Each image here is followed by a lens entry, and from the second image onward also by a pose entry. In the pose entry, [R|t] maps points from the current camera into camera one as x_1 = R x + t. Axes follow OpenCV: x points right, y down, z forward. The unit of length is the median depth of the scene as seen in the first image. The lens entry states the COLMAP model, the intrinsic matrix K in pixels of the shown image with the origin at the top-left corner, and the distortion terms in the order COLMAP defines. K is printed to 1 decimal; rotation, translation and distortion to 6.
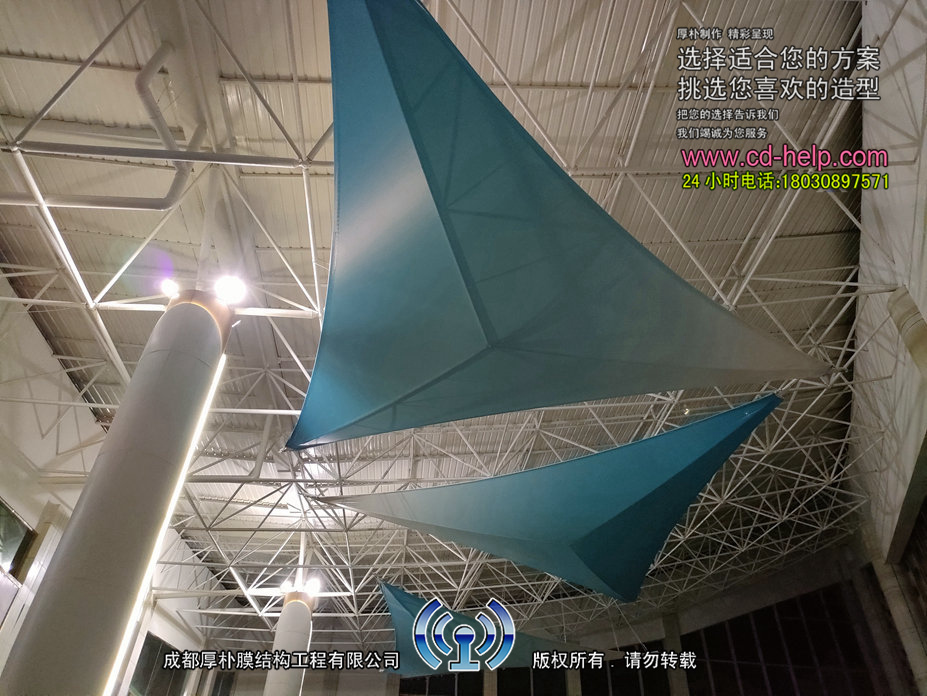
lens RADIAL K [[660.5, 0, 441.0], [0, 660.5, 352.5], [0, 0, 1]] dist [0.070711, -0.058596]
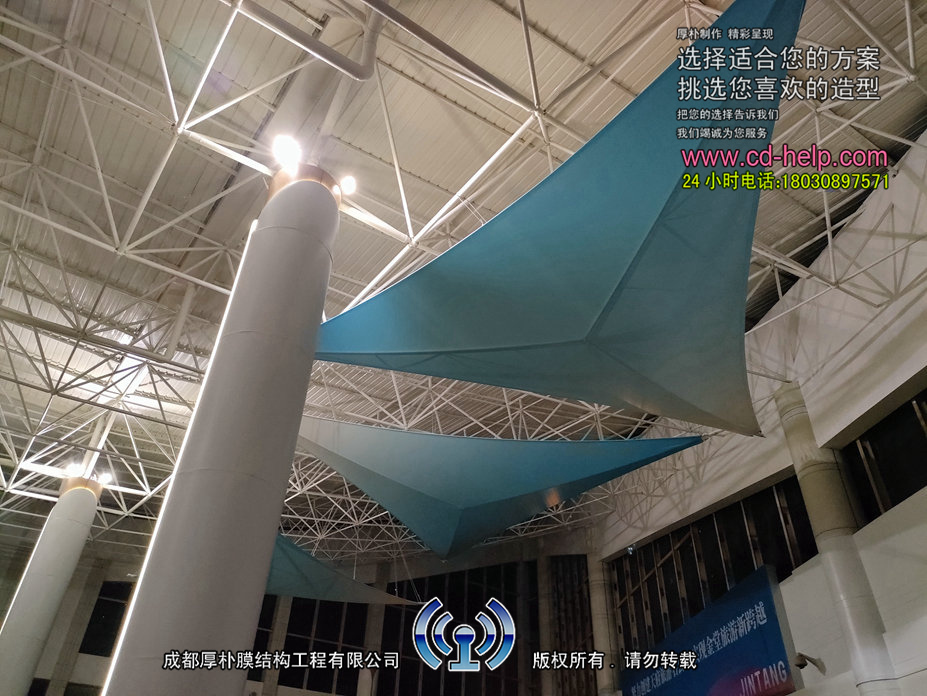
lens RADIAL K [[672.2, 0, 463.5], [0, 672.2, 348.0], [0, 0, 1]] dist [0.003900, 0.000998]
pose [[0.862102, 0.304838, 0.404789, -0.216295], [-0.339013, 0.940683, 0.013607, 0.020781], [-0.376630, -0.148959, 0.914309, 0.042915]]
